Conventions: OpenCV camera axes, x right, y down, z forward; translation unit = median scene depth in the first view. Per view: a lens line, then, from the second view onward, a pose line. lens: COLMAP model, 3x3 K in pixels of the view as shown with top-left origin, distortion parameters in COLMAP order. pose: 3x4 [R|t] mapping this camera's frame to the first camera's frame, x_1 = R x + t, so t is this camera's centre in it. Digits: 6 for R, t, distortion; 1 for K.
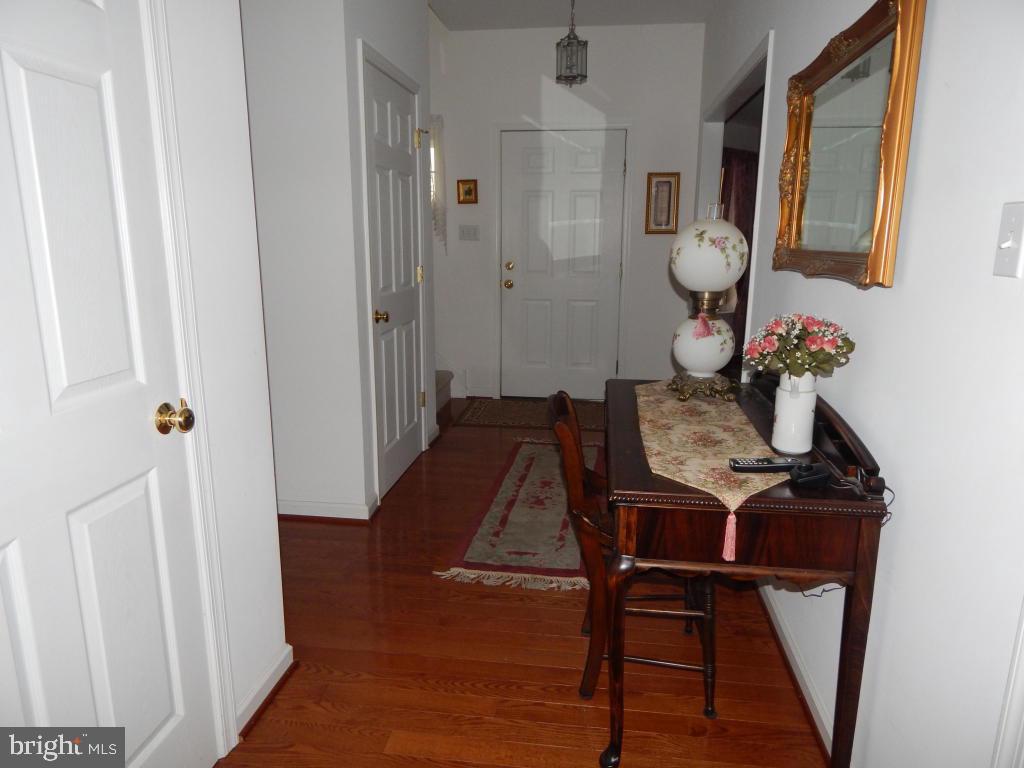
lens RADIAL K [[679.0, 0, 511.5], [0, 679.0, 382.2], [0, 0, 1]] dist [0.004290, -0.000158]
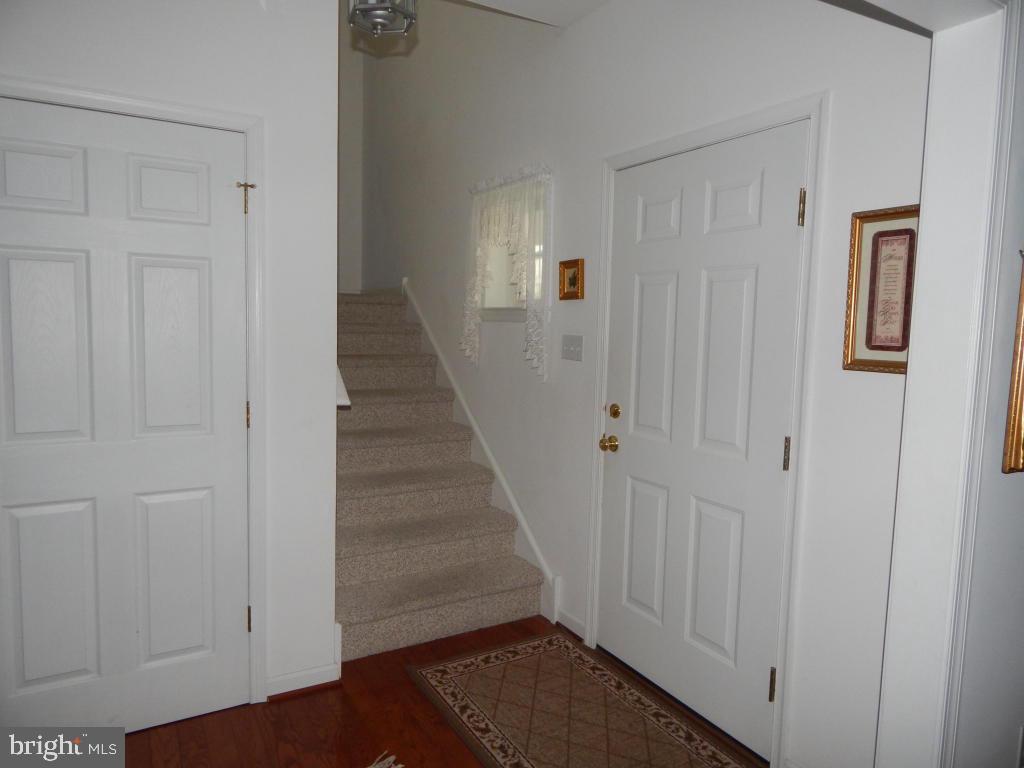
lens RADIAL K [[679.0, 0, 512.8], [0, 679.0, 385.8], [0, 0, 1]] dist [0.004290, -0.000158]
pose [[0.631001, 0.084680, -0.771147, 0.361810], [-0.199206, 0.978381, -0.055566, -0.145705], [0.749770, 0.188680, 0.634228, 0.597997]]
